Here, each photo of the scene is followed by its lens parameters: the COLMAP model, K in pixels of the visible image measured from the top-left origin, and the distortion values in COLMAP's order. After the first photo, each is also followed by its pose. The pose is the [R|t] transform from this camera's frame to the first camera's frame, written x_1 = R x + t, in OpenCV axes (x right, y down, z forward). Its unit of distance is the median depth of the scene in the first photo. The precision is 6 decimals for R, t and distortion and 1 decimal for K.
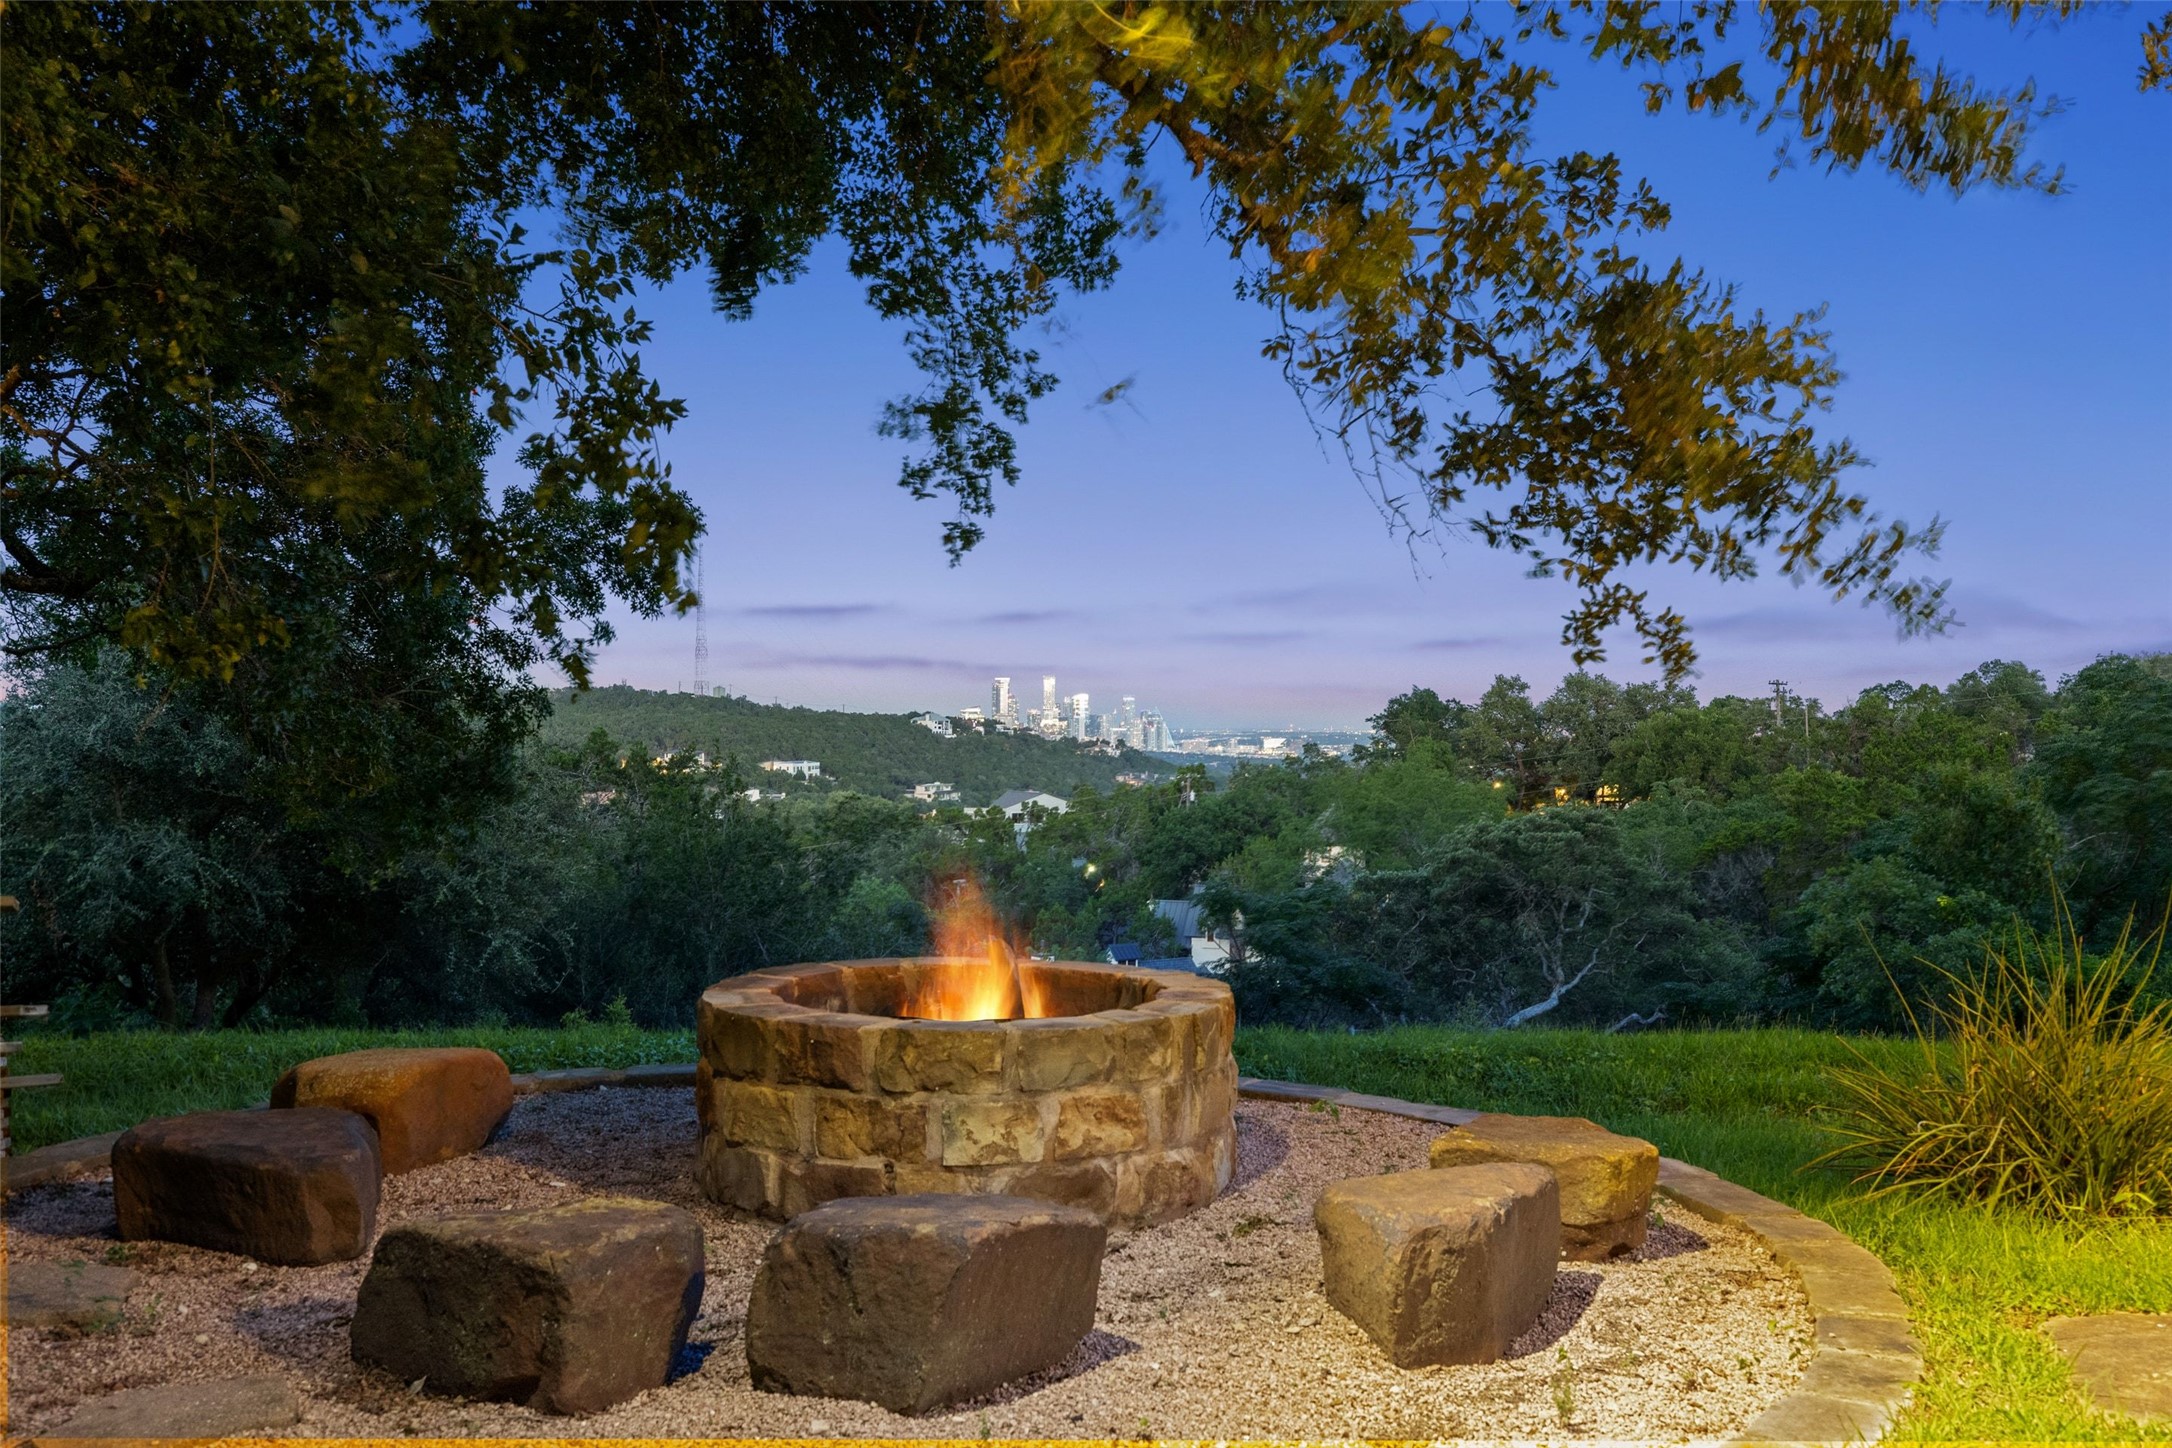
lens RADIAL K [[2075.8, 0, 1090.0], [0, 2075.8, 753.3], [0, 0, 1]] dist [-0.021576, -0.007563]
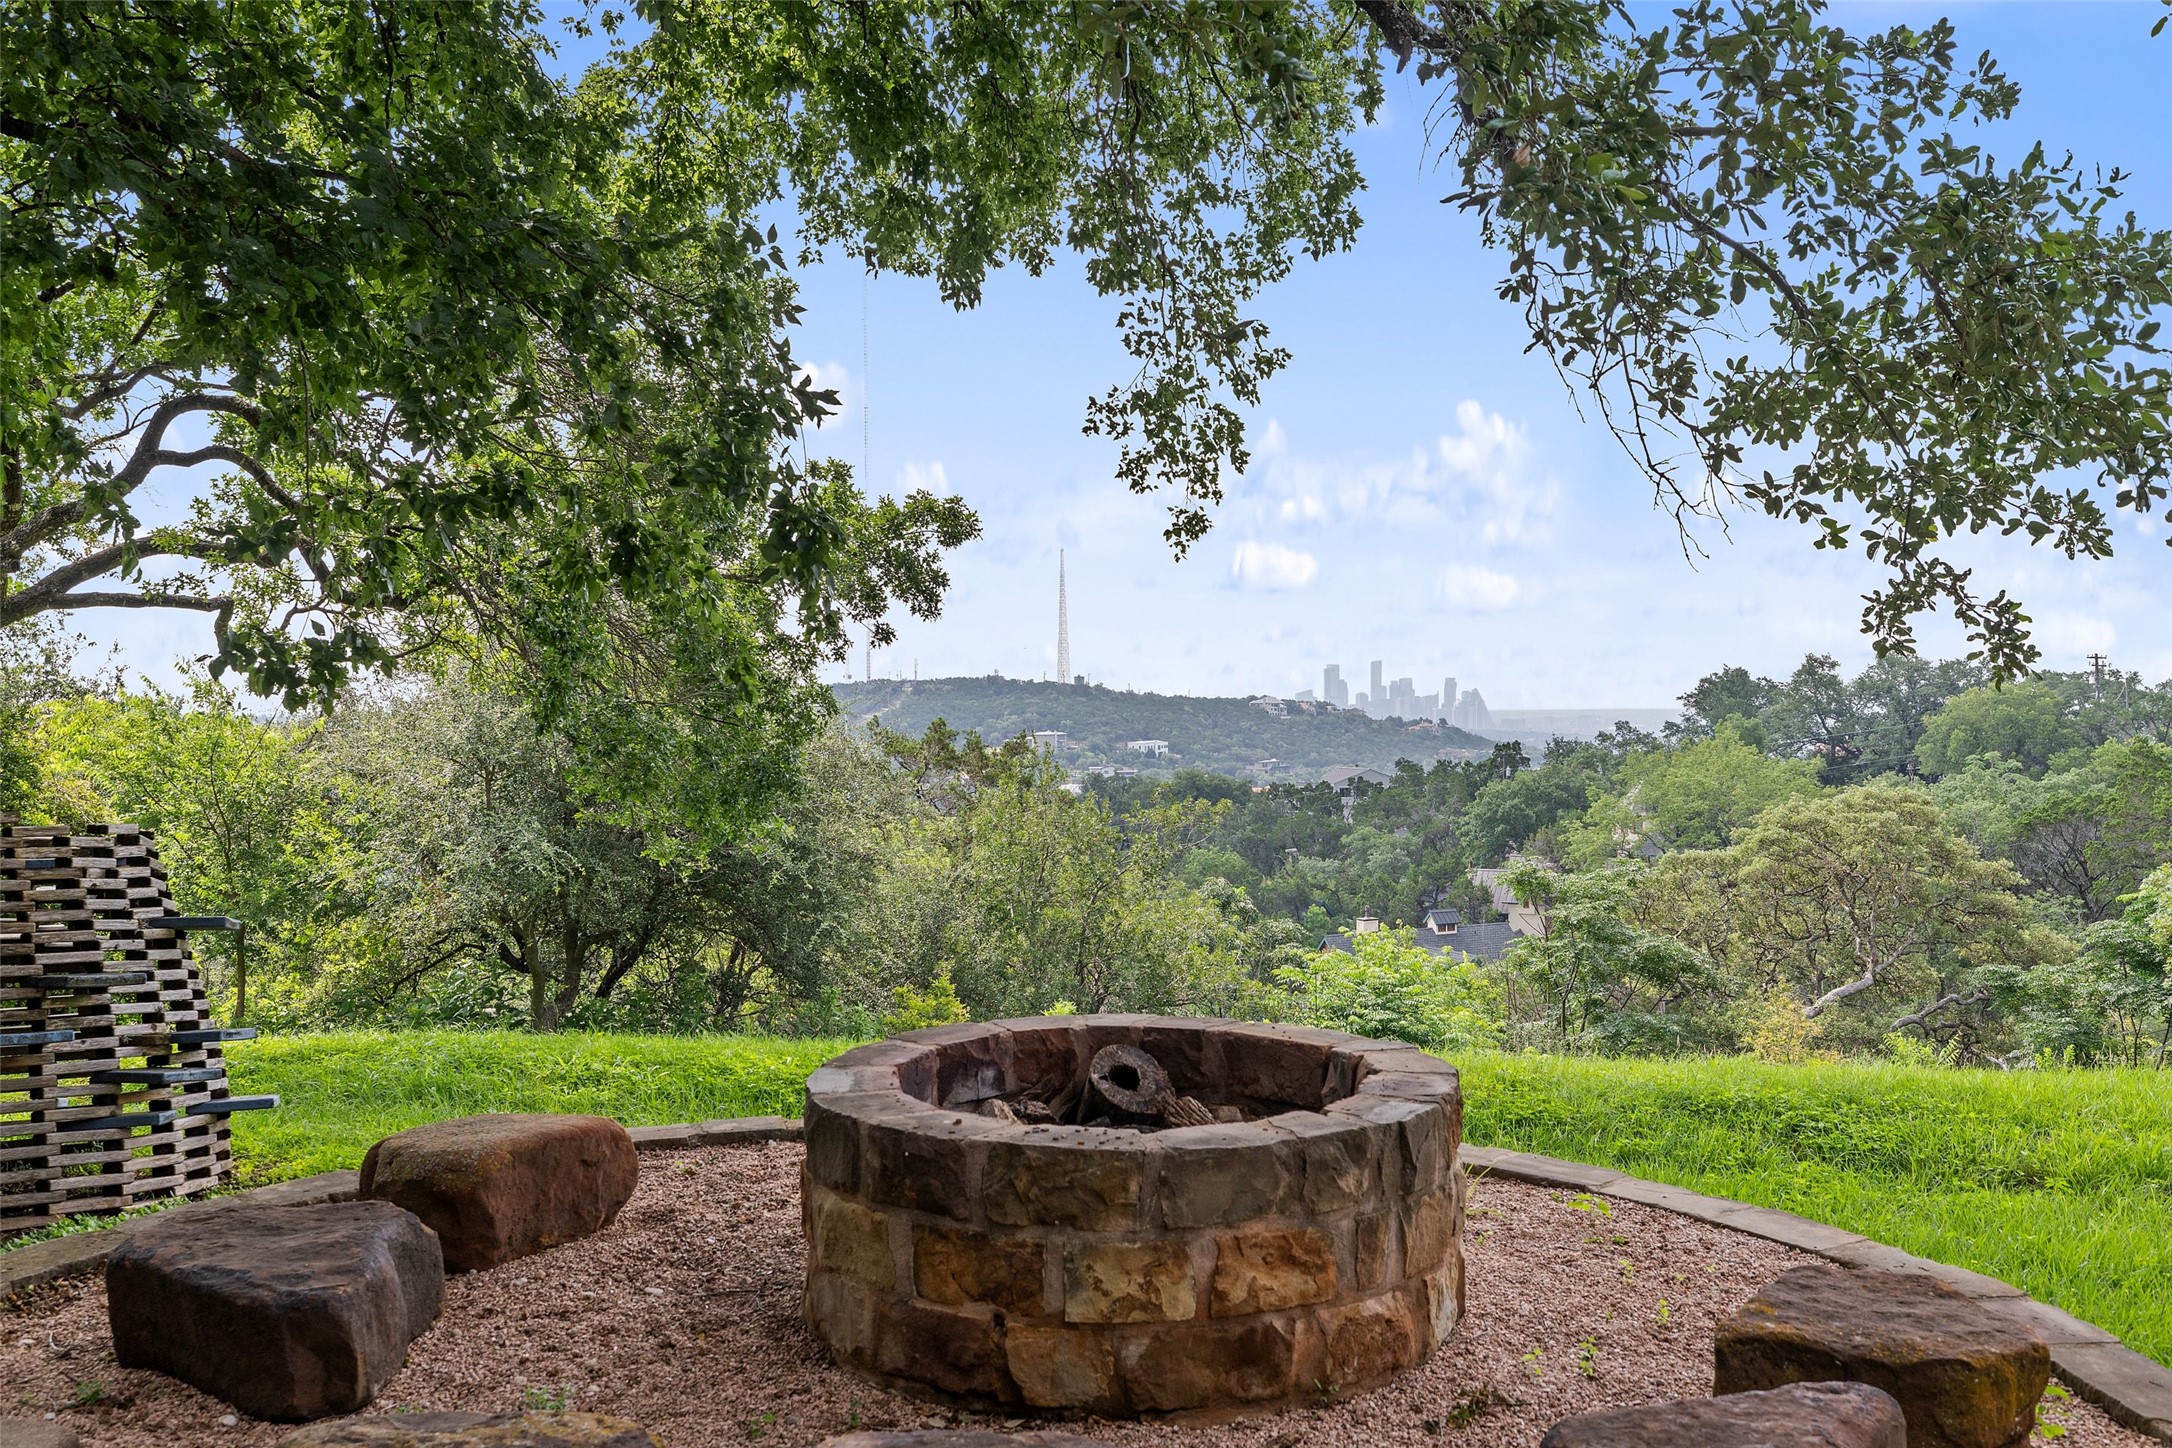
lens RADIAL K [[1857.1, 0, 1086.0], [0, 1857.1, 724.0], [0, 0, 1]] dist [0.036325, -0.182371]
pose [[0.984399, -0.010701, -0.175626, 0.036319], [0.010001, 0.999938, -0.004871, -0.013465], [0.175667, 0.003038, 0.984445, 0.179284]]
